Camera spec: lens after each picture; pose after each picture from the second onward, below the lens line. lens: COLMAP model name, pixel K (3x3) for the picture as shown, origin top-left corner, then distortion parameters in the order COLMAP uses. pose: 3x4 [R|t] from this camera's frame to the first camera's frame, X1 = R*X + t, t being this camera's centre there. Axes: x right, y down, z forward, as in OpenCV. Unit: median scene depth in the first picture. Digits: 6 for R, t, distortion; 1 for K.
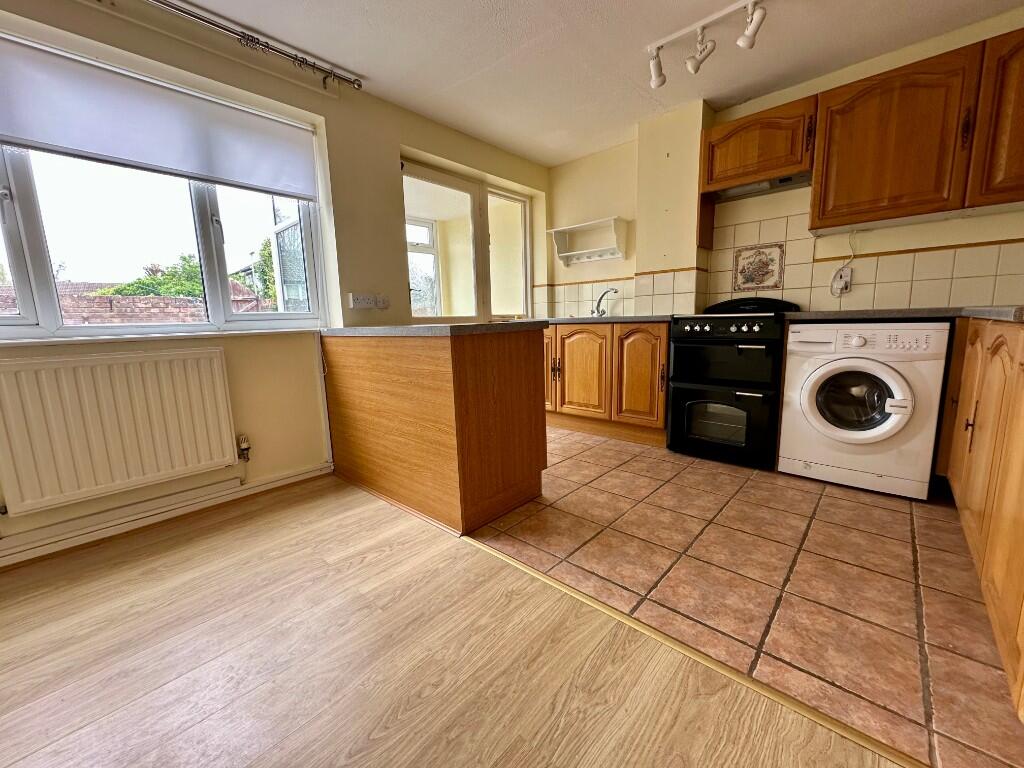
lens RADIAL K [[406.5, 0, 513.6], [0, 406.5, 383.2], [0, 0, 1]] dist [-0.000483, 0.000276]
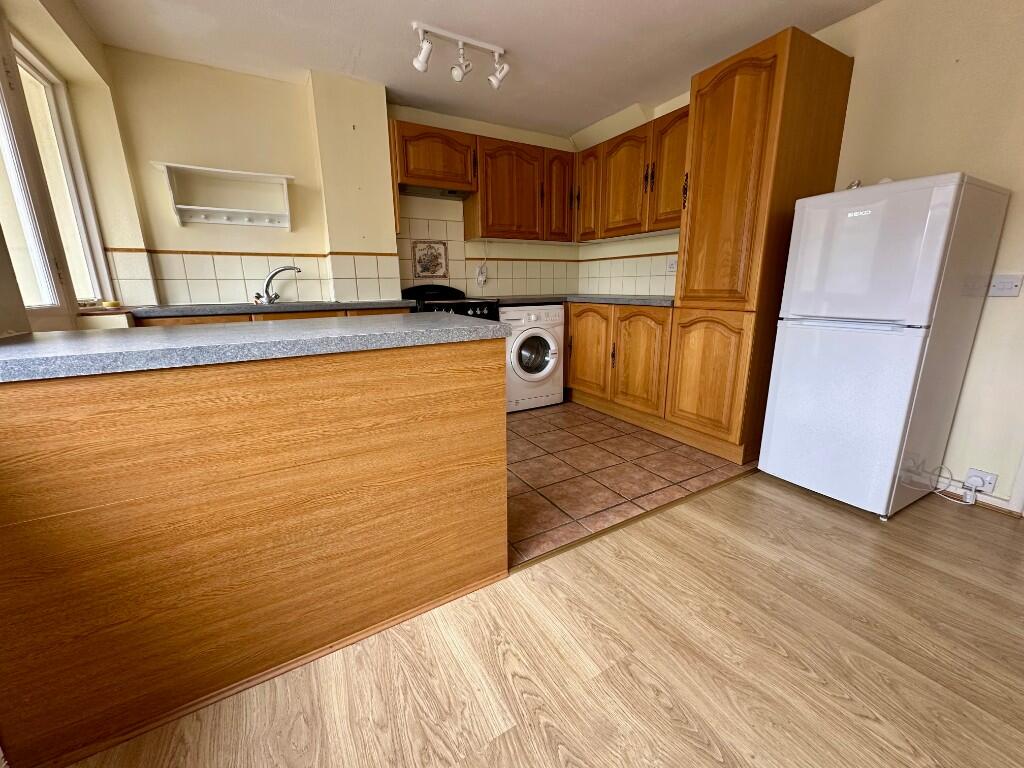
lens RADIAL K [[406.5, 0, 513.6], [0, 406.5, 383.2], [0, 0, 1]] dist [-0.000483, 0.000276]
pose [[0.299939, -0.202280, 0.932266, -0.713969], [0.151253, 0.974982, 0.162886, -0.122656], [-0.941891, 0.092152, 0.323031, 0.585583]]
